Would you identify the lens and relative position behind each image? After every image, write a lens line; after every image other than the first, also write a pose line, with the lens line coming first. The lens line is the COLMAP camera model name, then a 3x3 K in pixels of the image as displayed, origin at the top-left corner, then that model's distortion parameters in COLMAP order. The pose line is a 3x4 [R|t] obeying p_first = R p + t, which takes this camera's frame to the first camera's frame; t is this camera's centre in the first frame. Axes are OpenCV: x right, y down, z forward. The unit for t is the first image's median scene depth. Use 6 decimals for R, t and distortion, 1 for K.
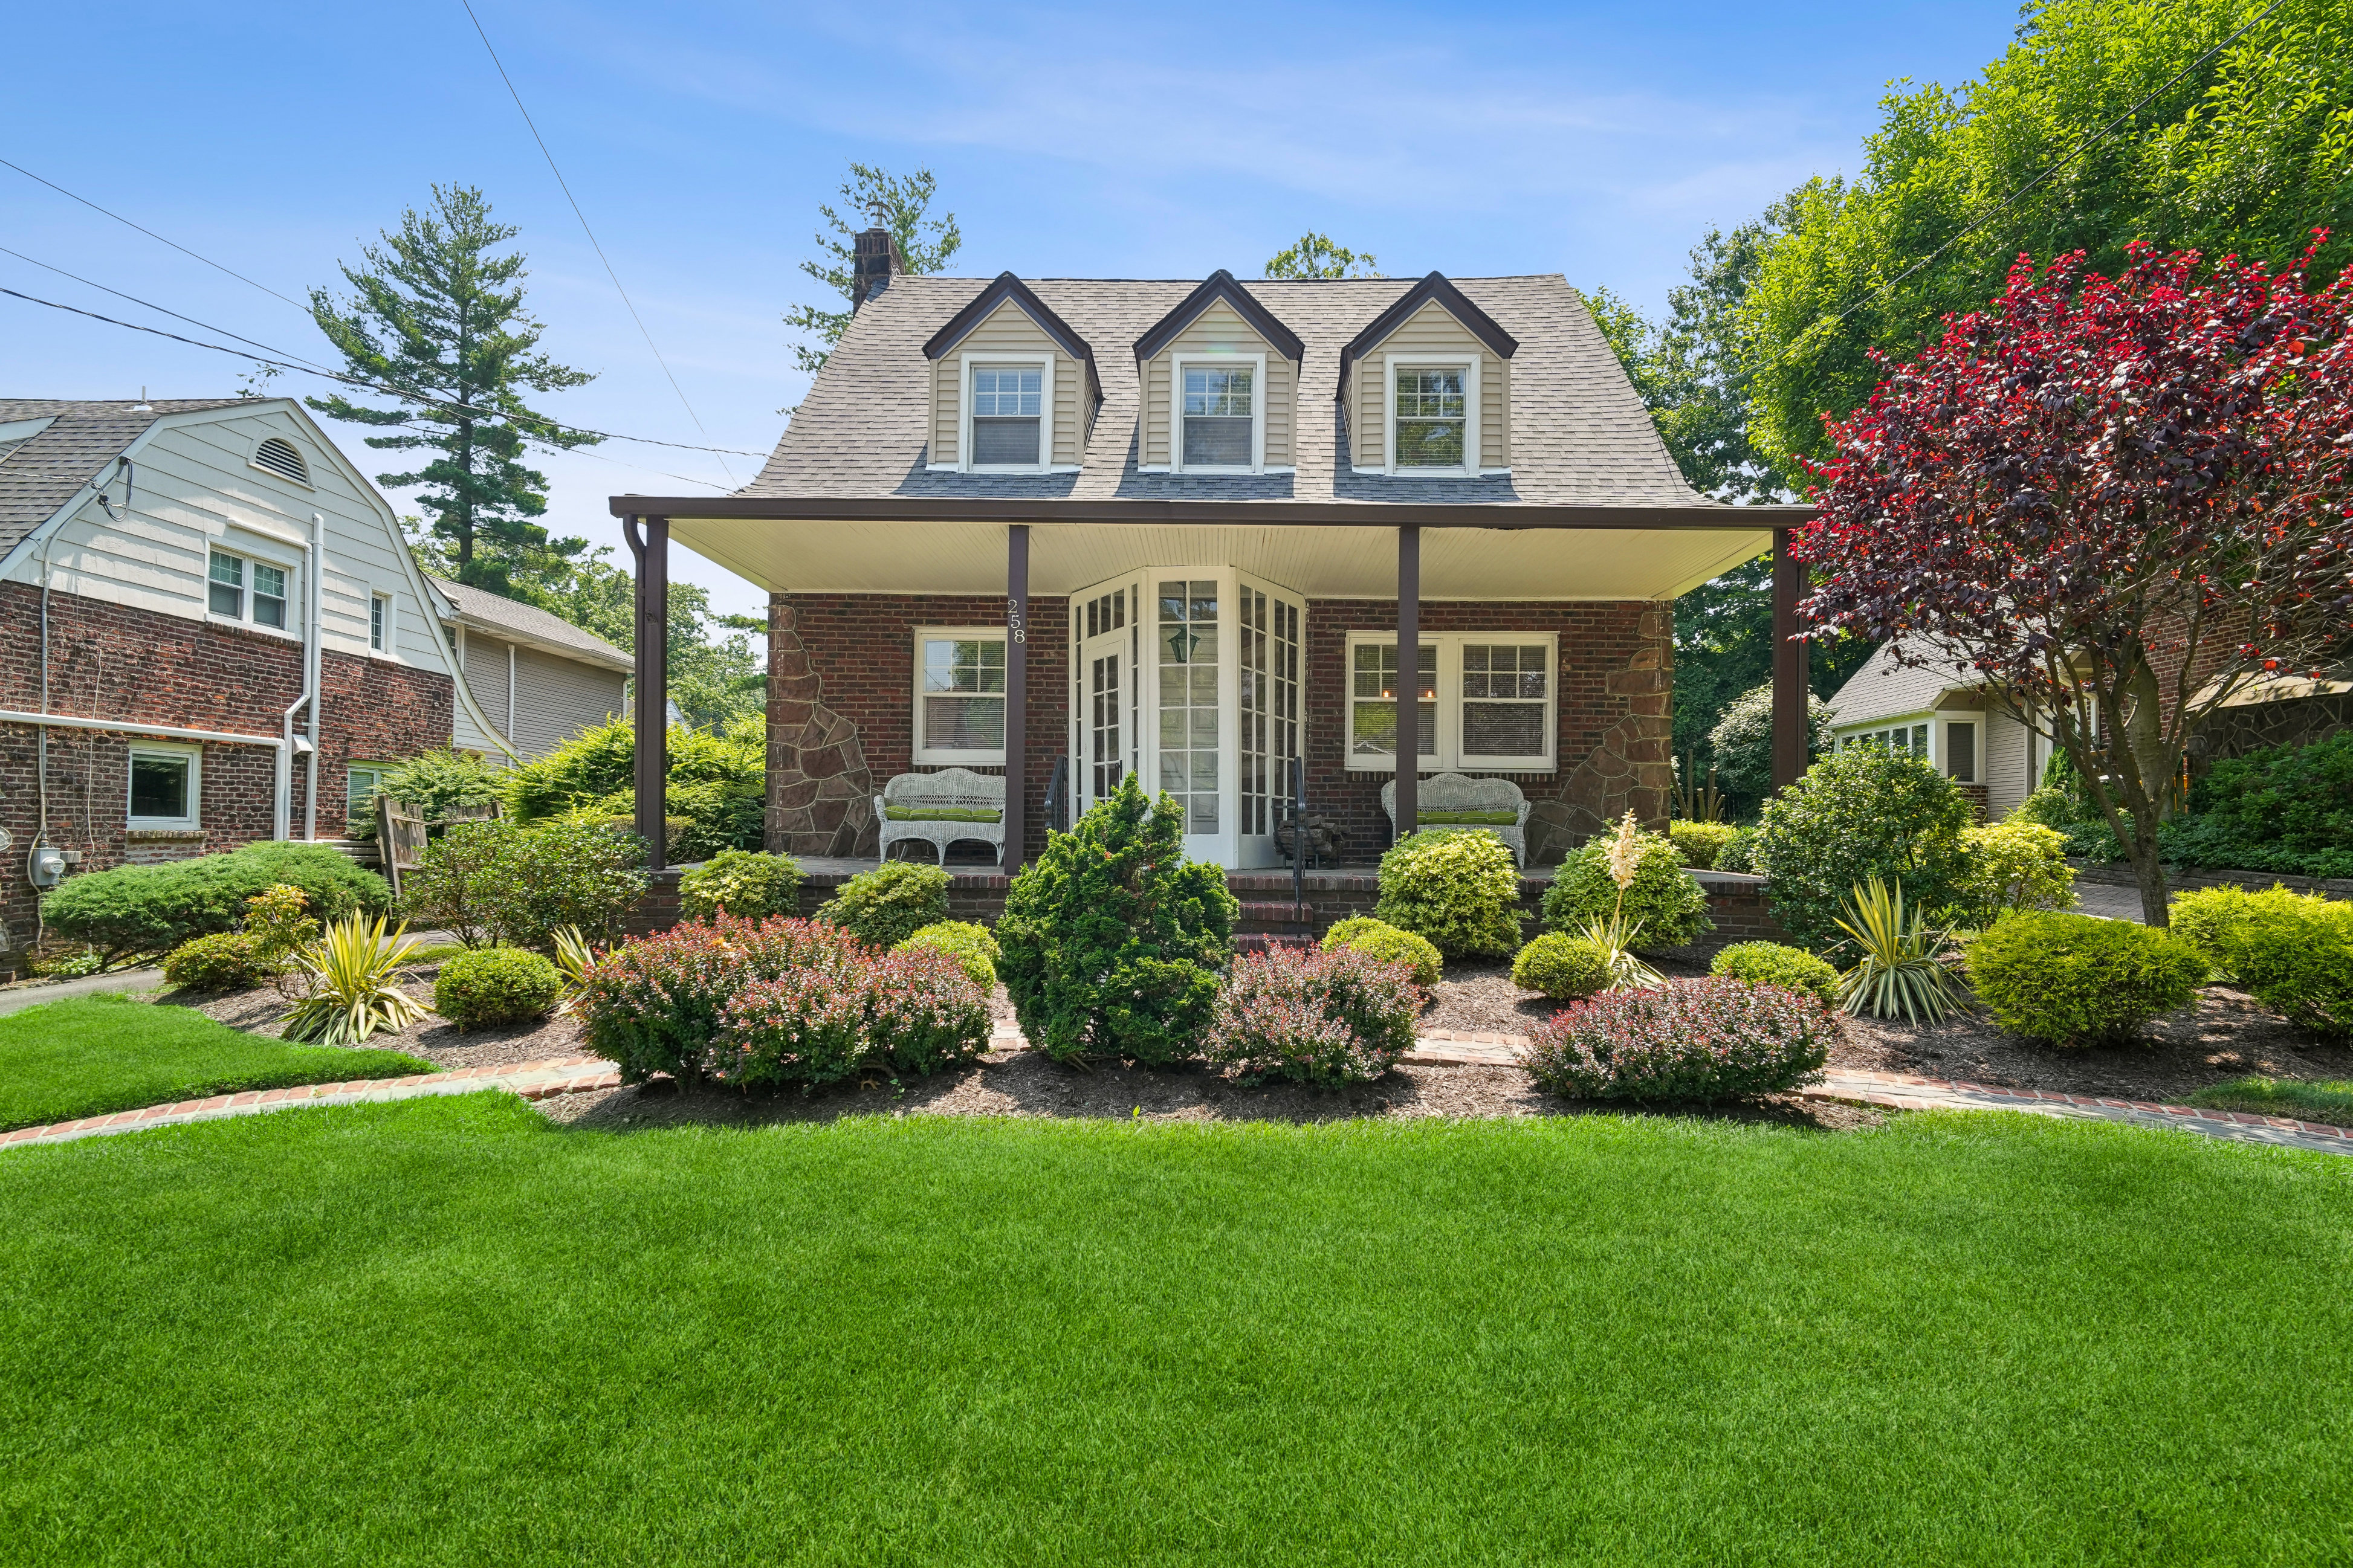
lens RADIAL K [[1125.5, 0, 1175.3], [0, 1125.5, 864.7], [0, 0, 1]] dist [0.000376, 0.000919]
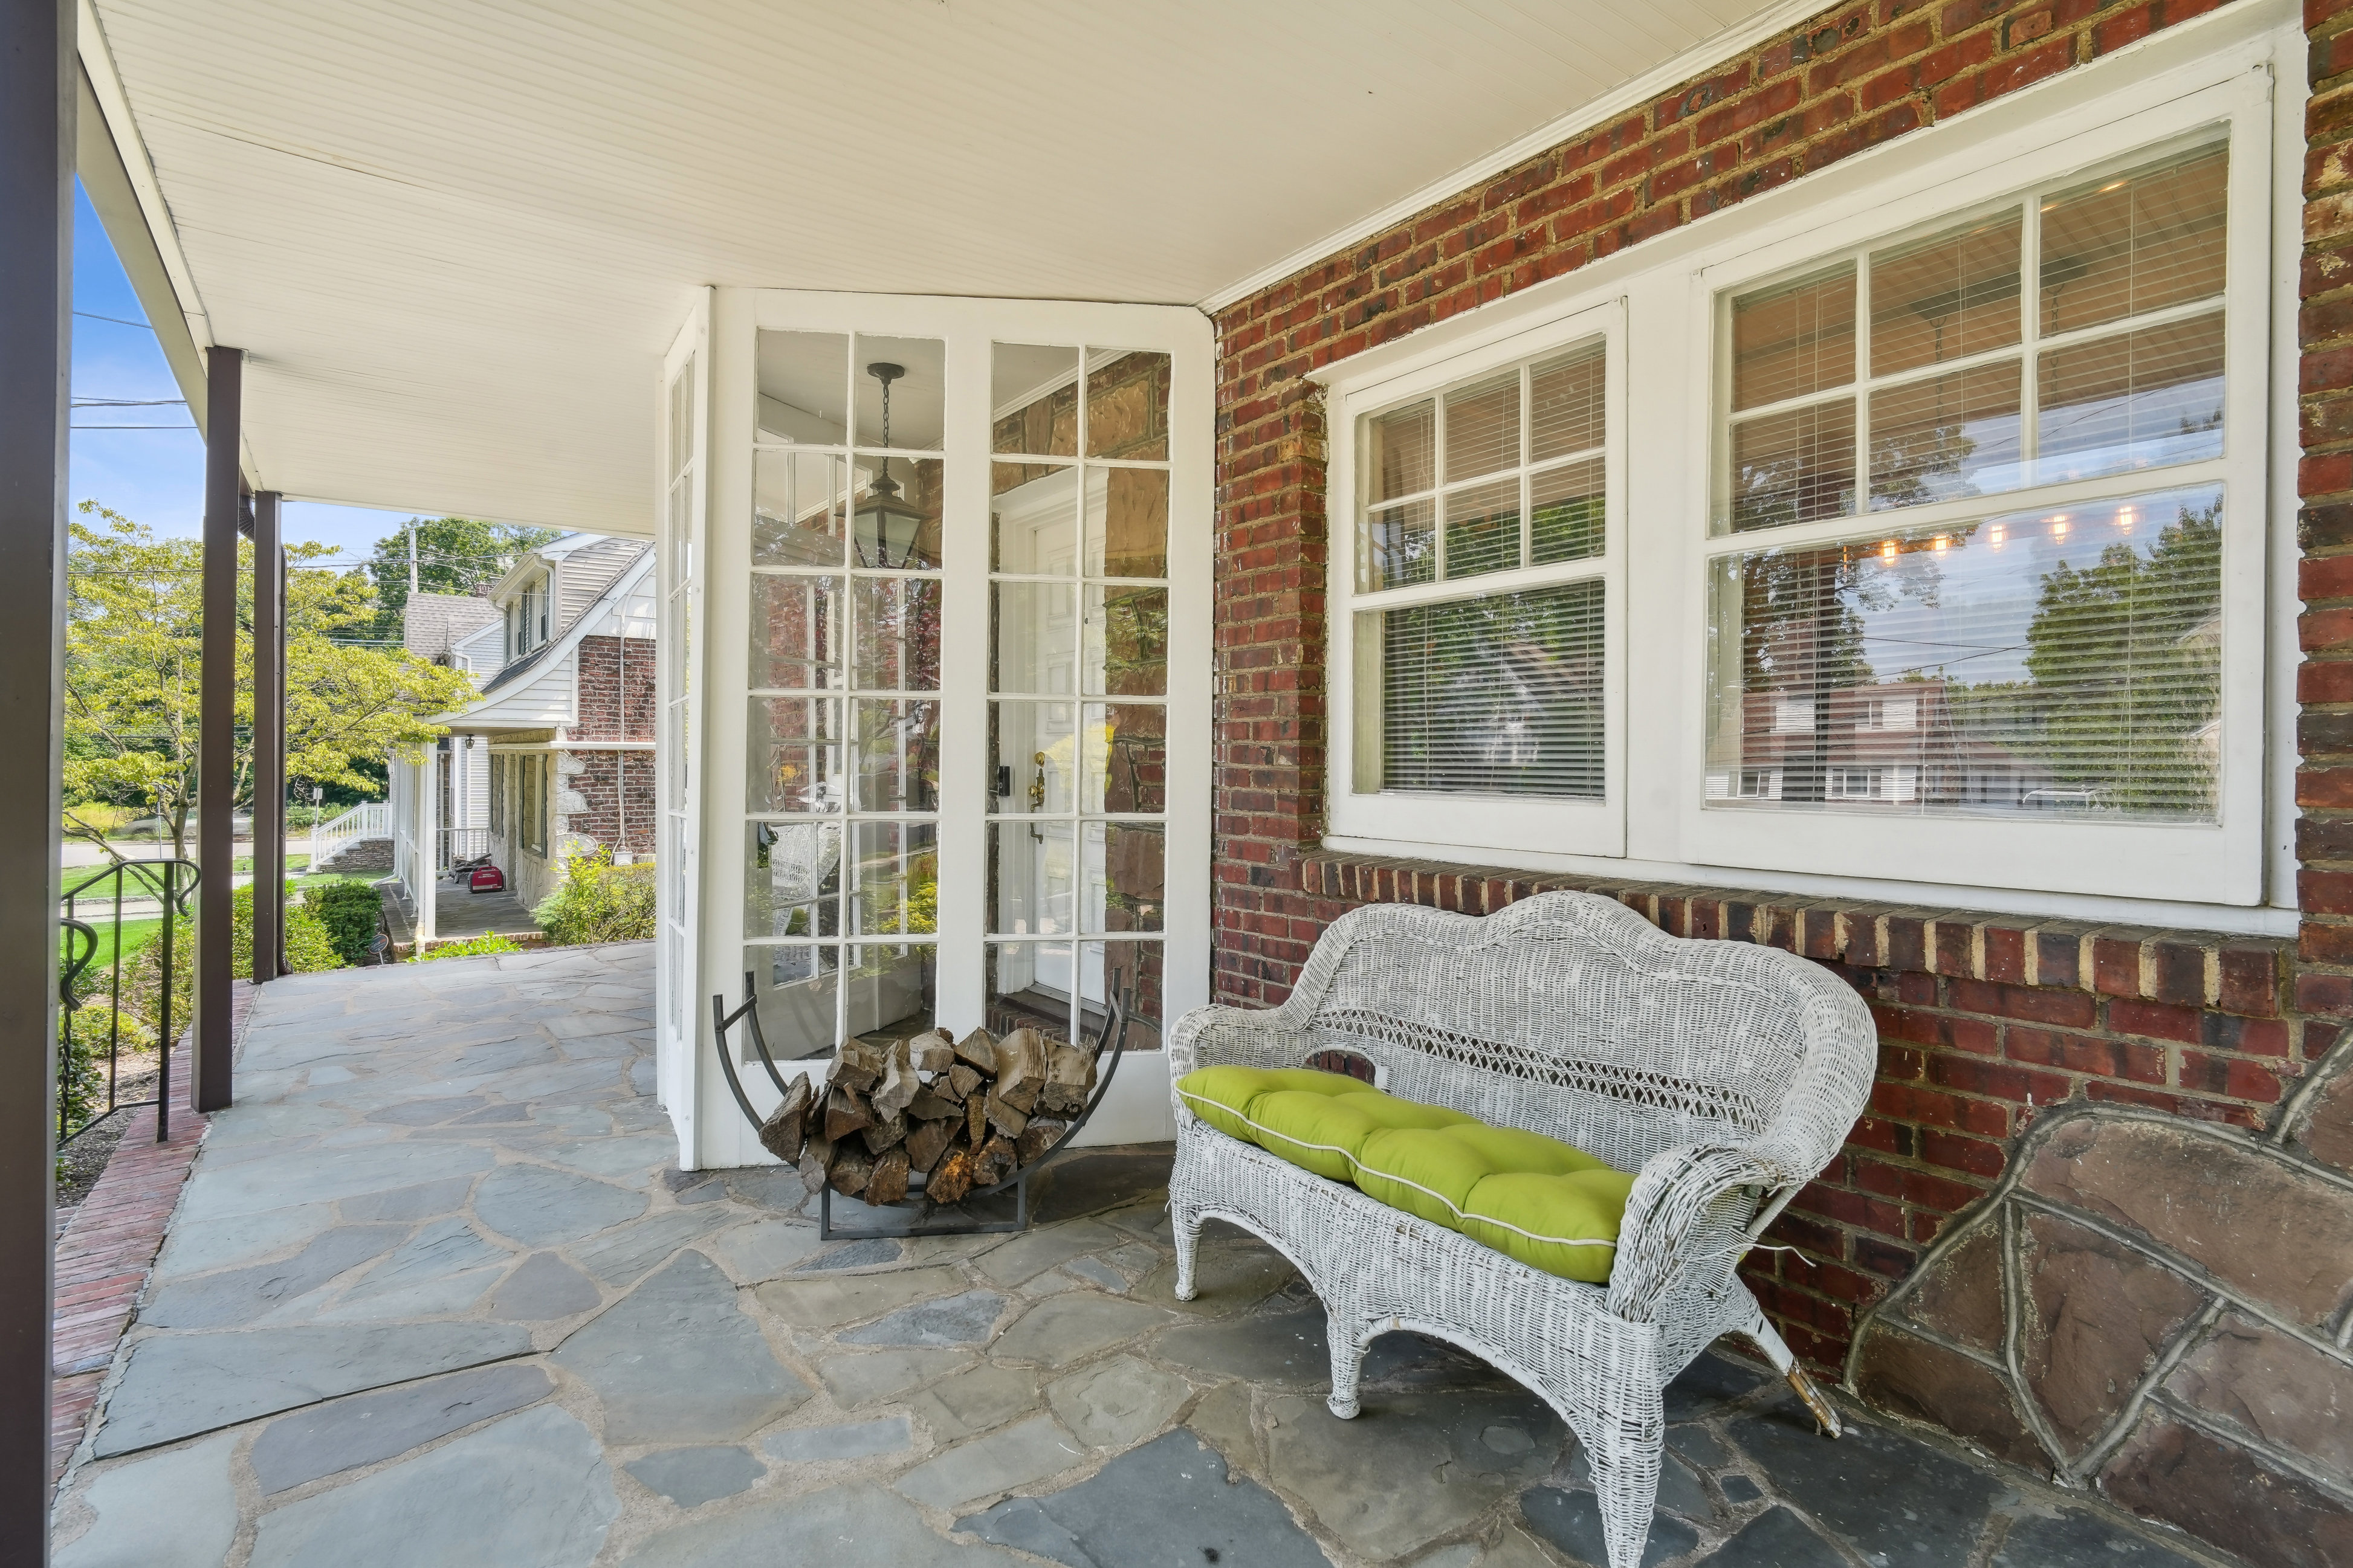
lens RADIAL K [[1138.0, 0, 1176.5], [0, 1138.0, 784.0], [0, 0, 1]] dist [-0.001133, -0.000155]
pose [[0.623531, 0.003456, -0.781791, 0.282668], [-0.010411, 0.999938, -0.003883, -0.077638], [0.781729, 0.010560, 0.623528, 0.612750]]
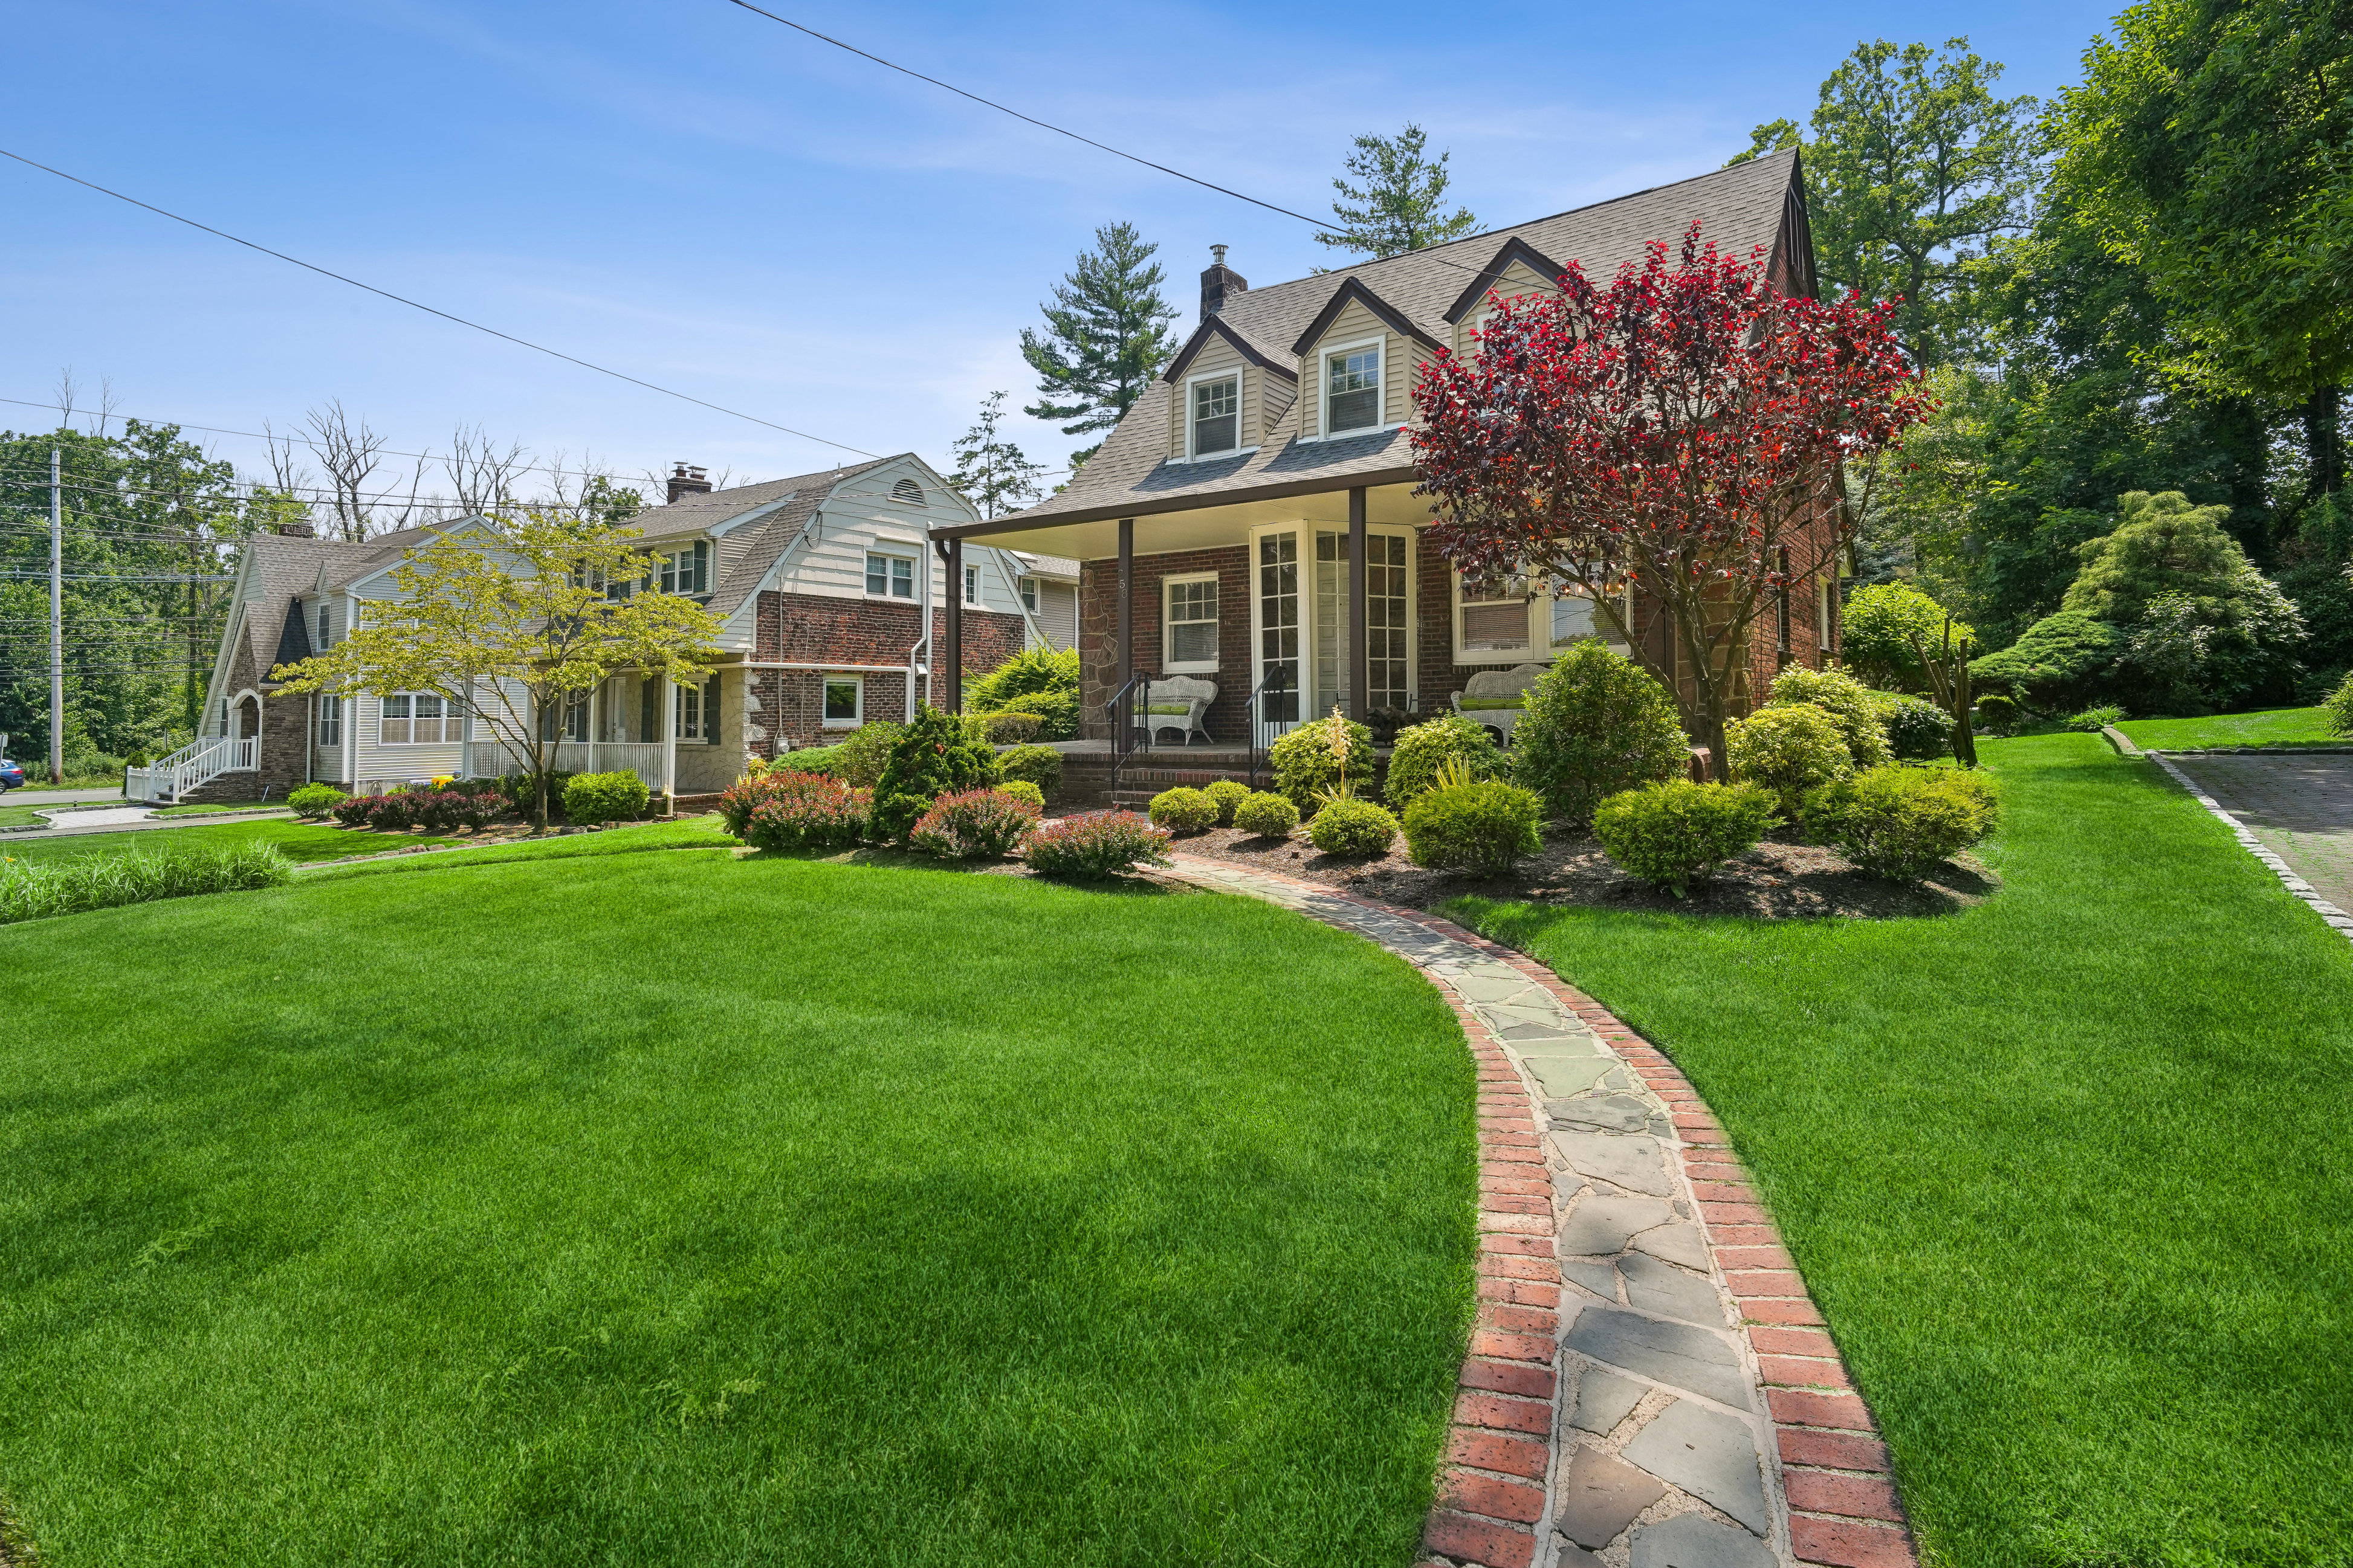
lens RADIAL K [[1127.5, 0, 1215.1], [0, 1127.5, 734.9], [0, 0, 1]] dist [-0.002360, -0.000055]
pose [[0.848571, -0.010280, -0.528981, 0.451856], [0.005731, 0.999931, -0.010237, 0.002152], [0.529050, 0.005655, 0.848572, -0.128154]]
